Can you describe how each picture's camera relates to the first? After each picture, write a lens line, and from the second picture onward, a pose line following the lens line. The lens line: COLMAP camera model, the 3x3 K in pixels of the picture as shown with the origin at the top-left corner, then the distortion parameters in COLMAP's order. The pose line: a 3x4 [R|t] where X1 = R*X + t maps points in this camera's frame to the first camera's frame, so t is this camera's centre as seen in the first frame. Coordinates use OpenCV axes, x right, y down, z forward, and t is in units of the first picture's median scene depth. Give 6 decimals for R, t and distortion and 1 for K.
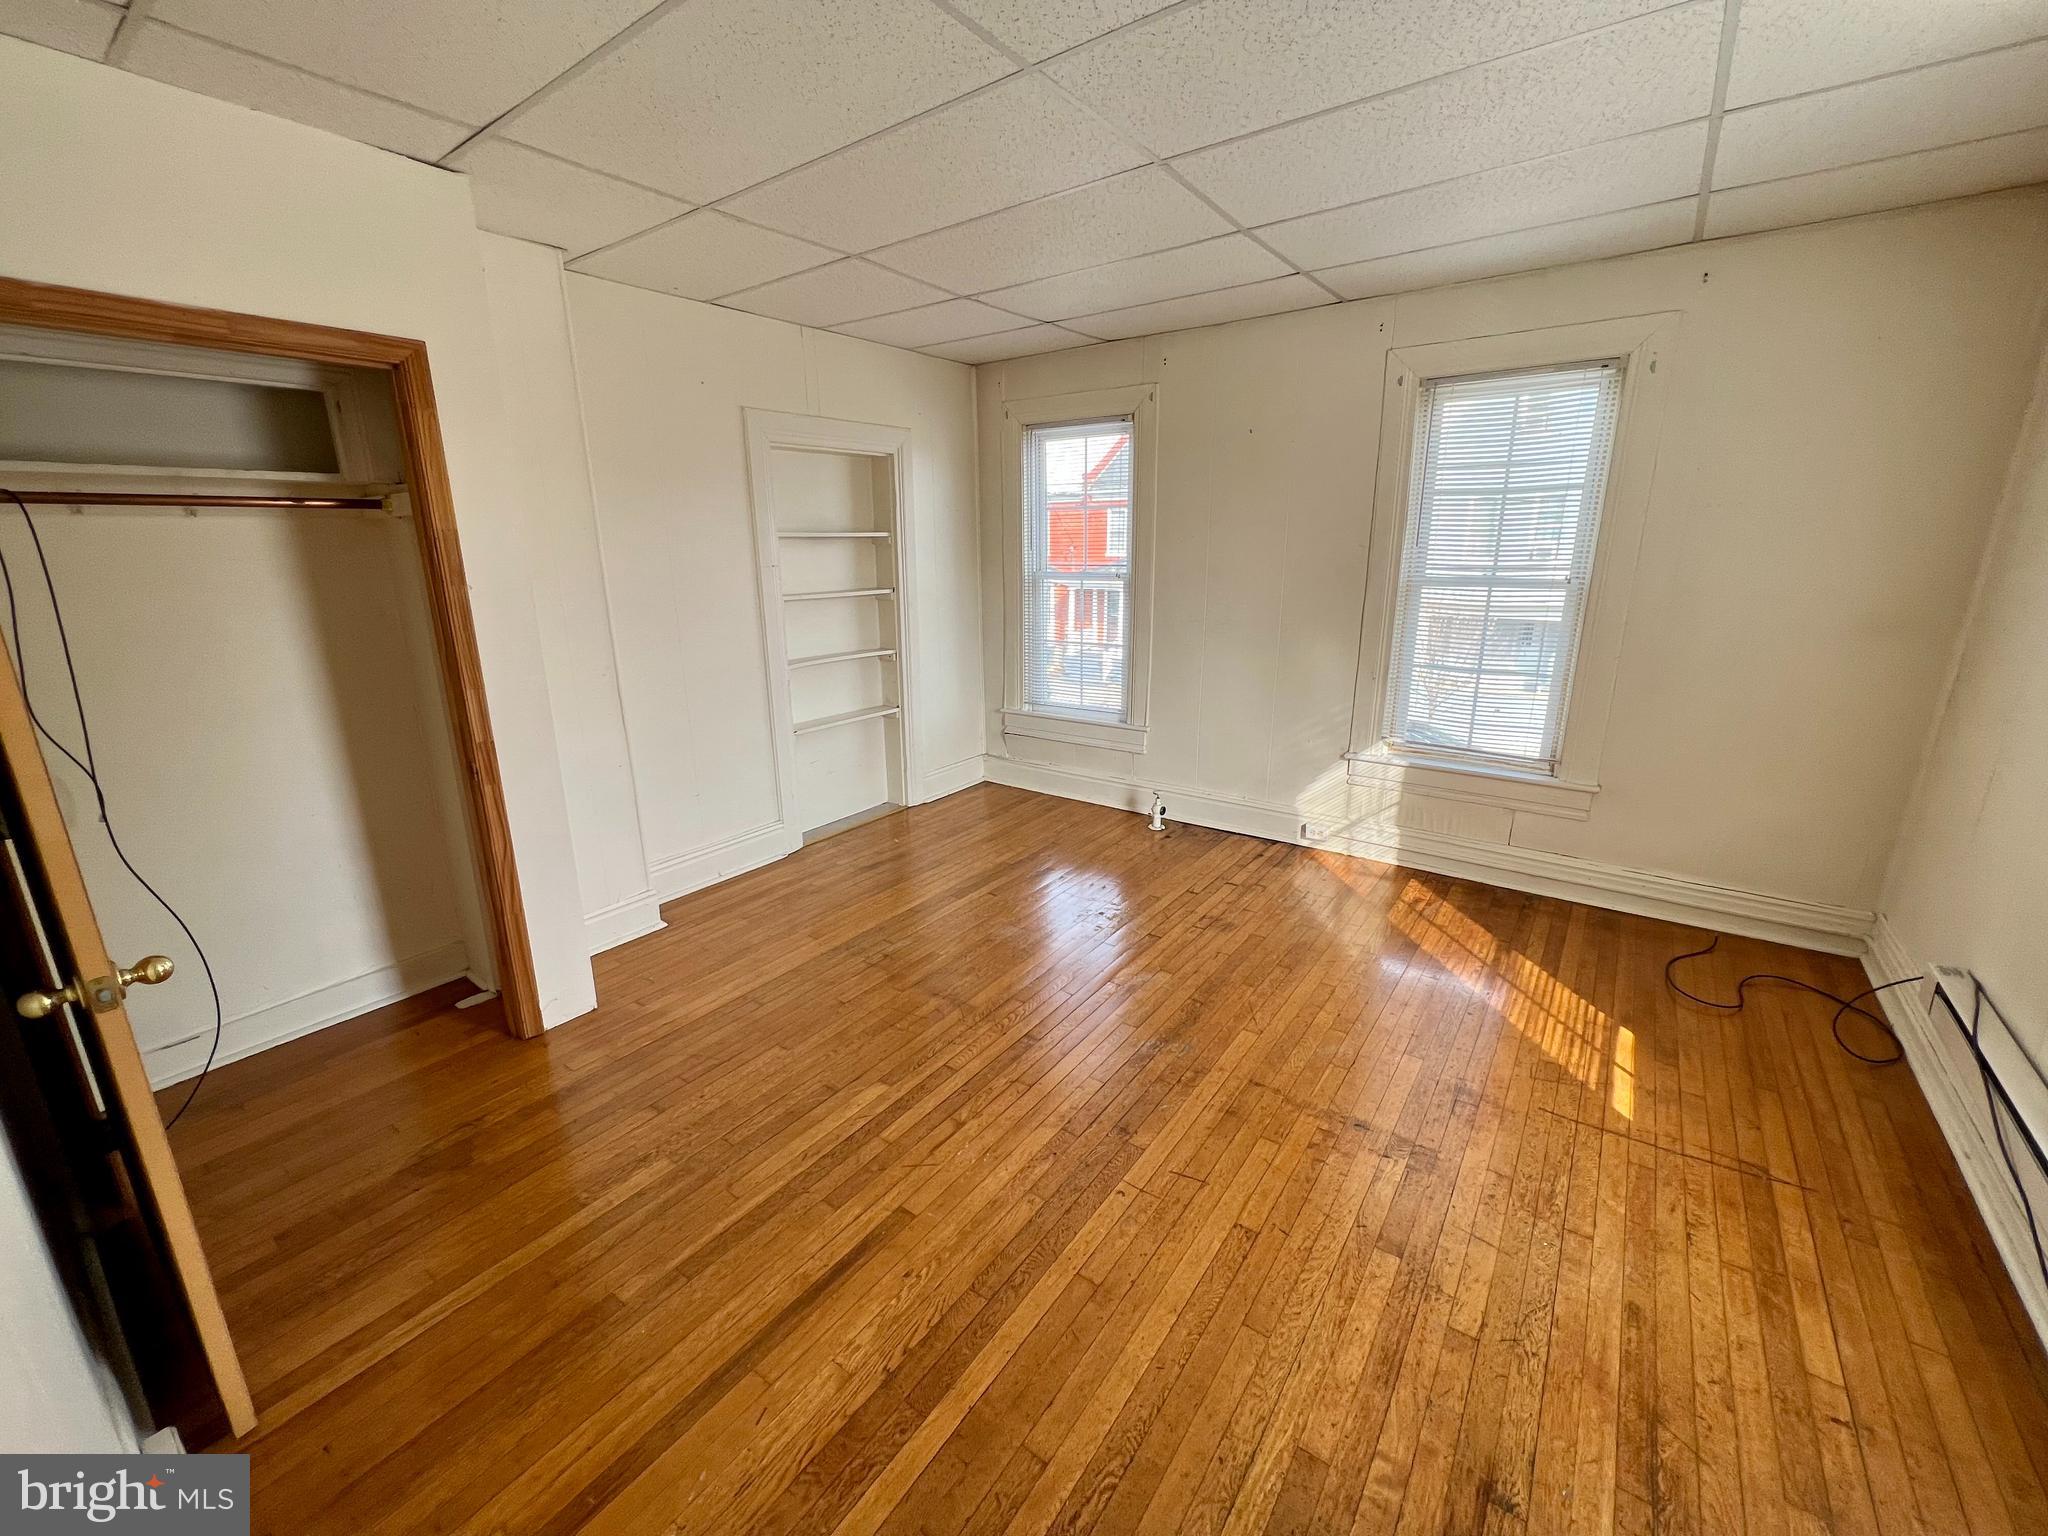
lens RADIAL K [[825.6, 0, 1018.5], [0, 825.6, 765.9], [0, 0, 1]] dist [0.002363, 0.000199]
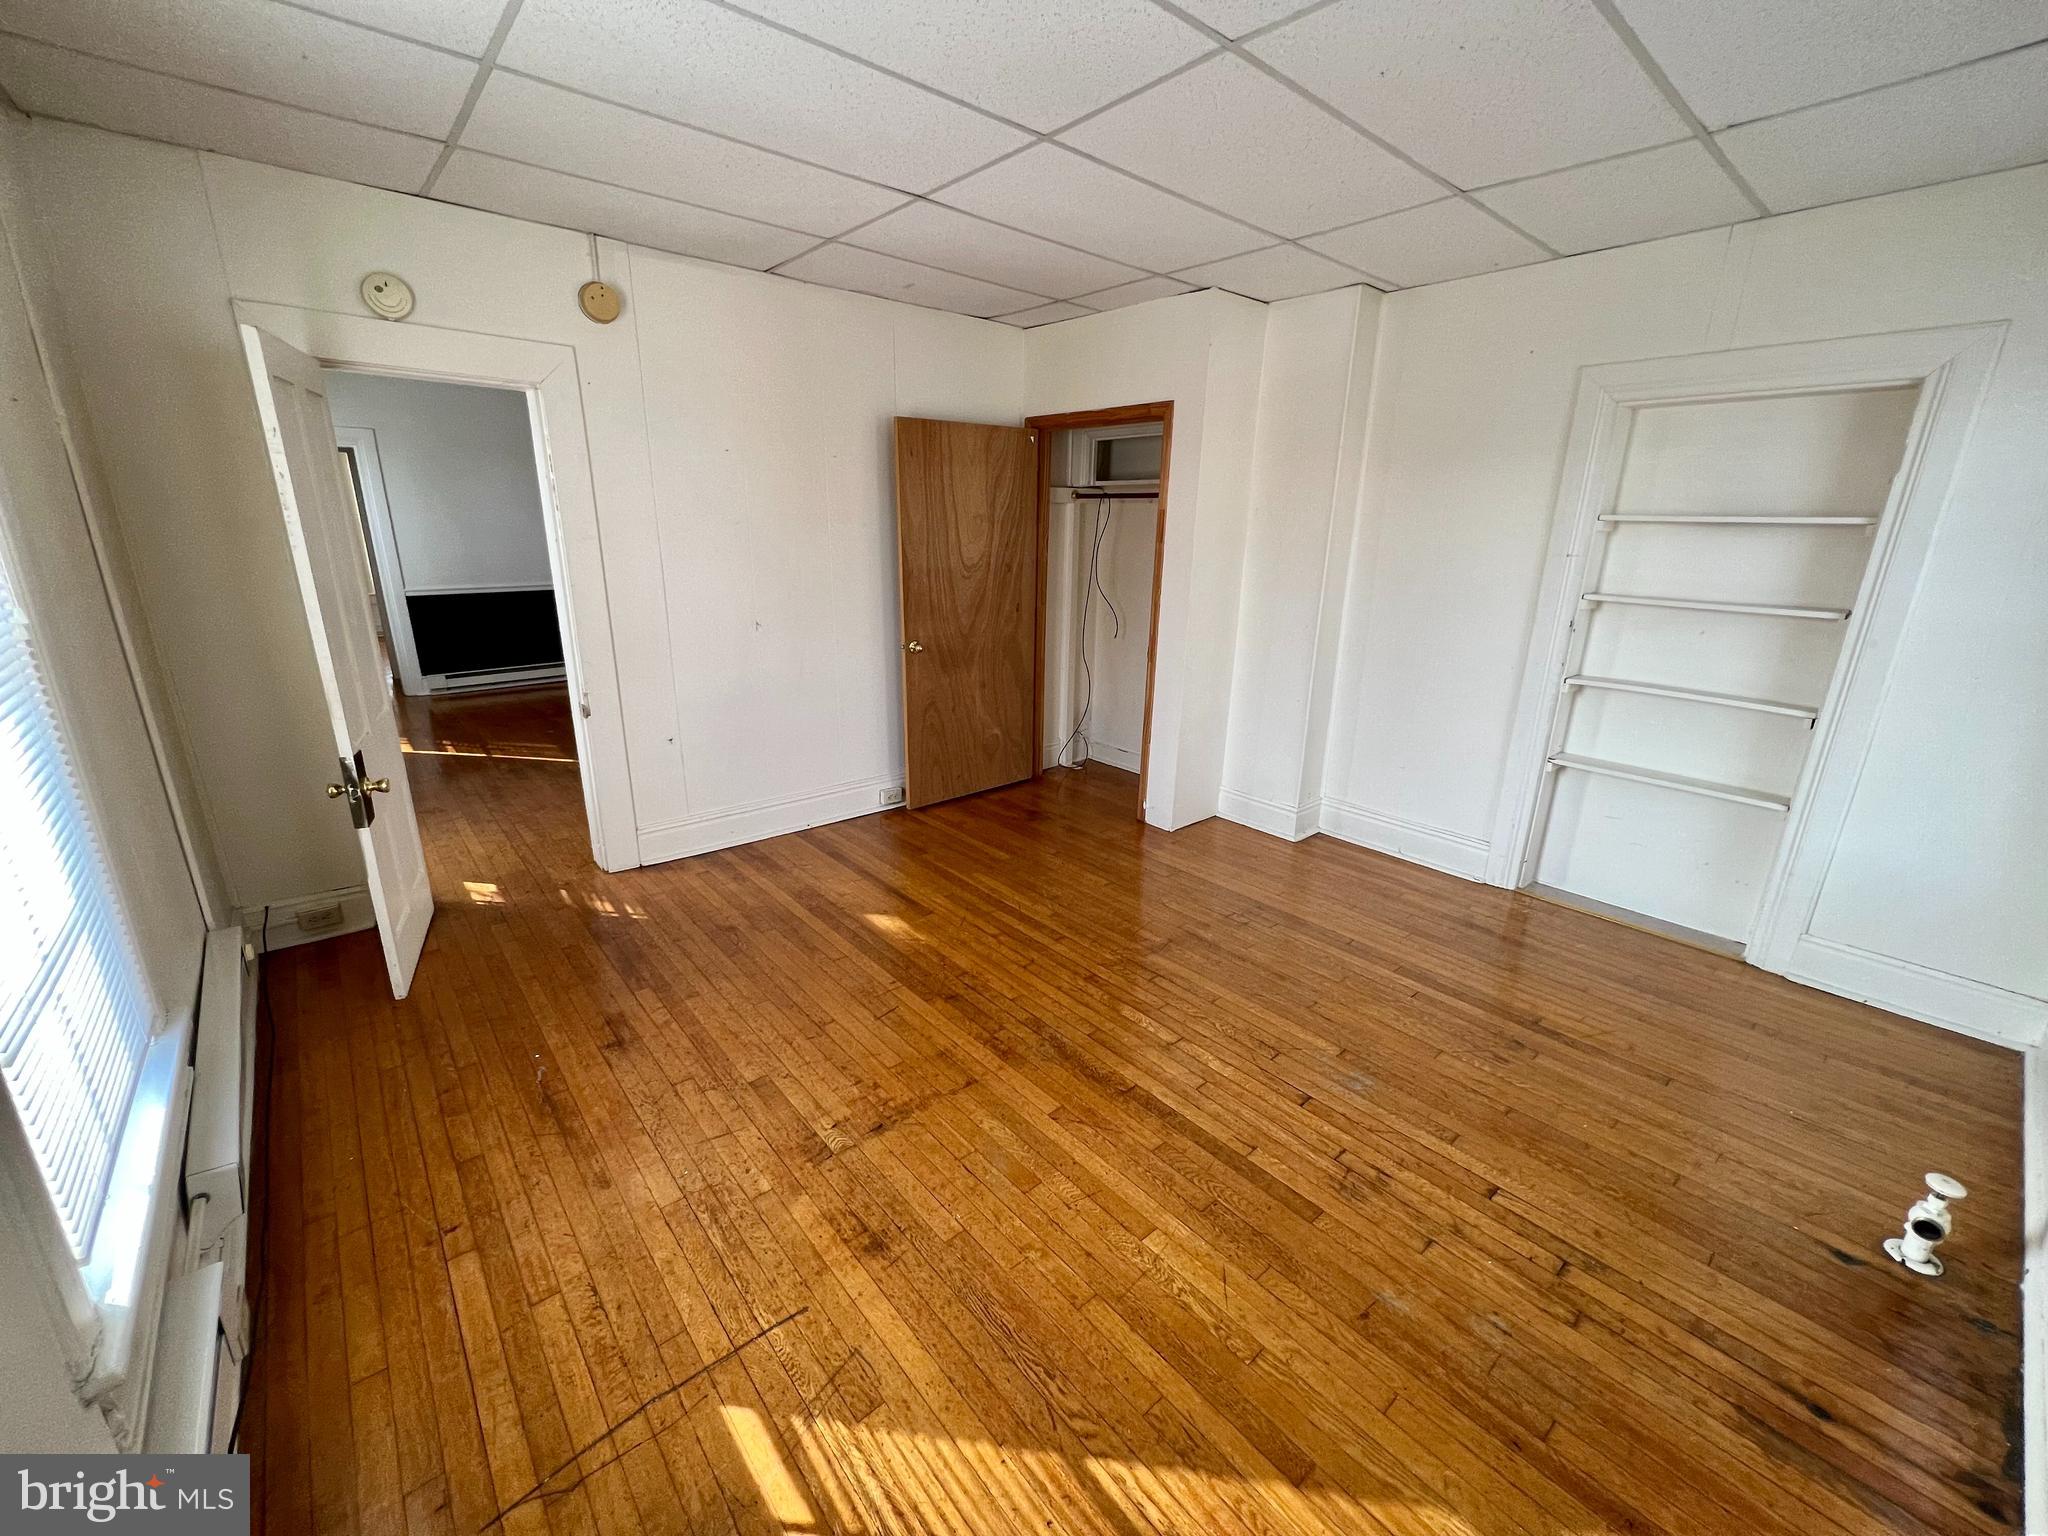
lens RADIAL K [[825.6, 0, 1018.5], [0, 825.6, 765.9], [0, 0, 1]] dist [0.002363, 0.000199]
pose [[-0.230314, 0.286118, -0.930103, 1.079472], [-0.271382, 0.898994, 0.343748, -0.301559], [0.934509, 0.331583, -0.129404, 1.064300]]
